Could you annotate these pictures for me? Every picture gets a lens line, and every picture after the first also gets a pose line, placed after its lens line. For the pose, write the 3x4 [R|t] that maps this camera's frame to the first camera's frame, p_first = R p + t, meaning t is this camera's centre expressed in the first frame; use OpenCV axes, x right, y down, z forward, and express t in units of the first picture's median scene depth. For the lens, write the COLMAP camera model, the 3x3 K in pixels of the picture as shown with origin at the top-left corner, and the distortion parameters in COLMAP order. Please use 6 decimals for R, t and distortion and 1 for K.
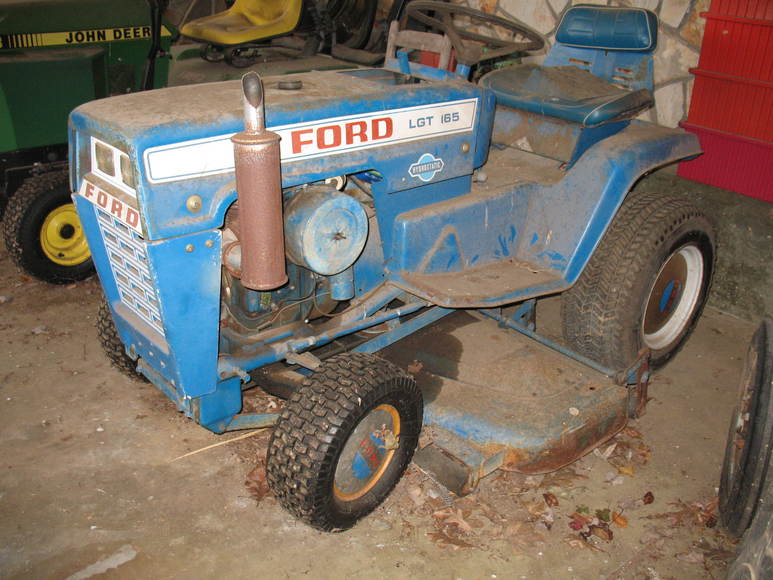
lens RADIAL K [[787.6, 0, 386.5], [0, 787.6, 290.0], [0, 0, 1]] dist [-0.183480, 0.201563]
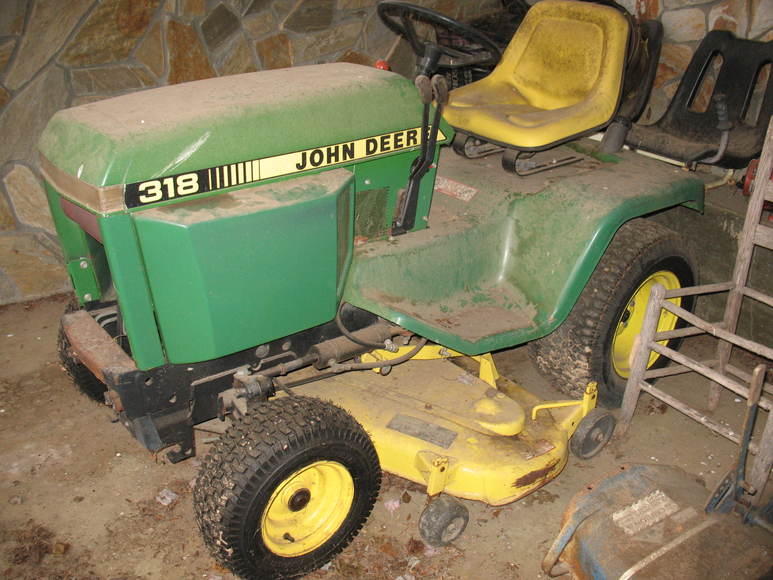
lens RADIAL K [[787.6, 0, 386.5], [0, 787.6, 290.0], [0, 0, 1]] dist [-0.183480, 0.201563]
pose [[0.994067, 0.027284, -0.105289, -0.280179], [-0.026070, 0.999577, 0.012887, -0.236929], [0.105596, -0.010065, 0.994358, 0.400079]]
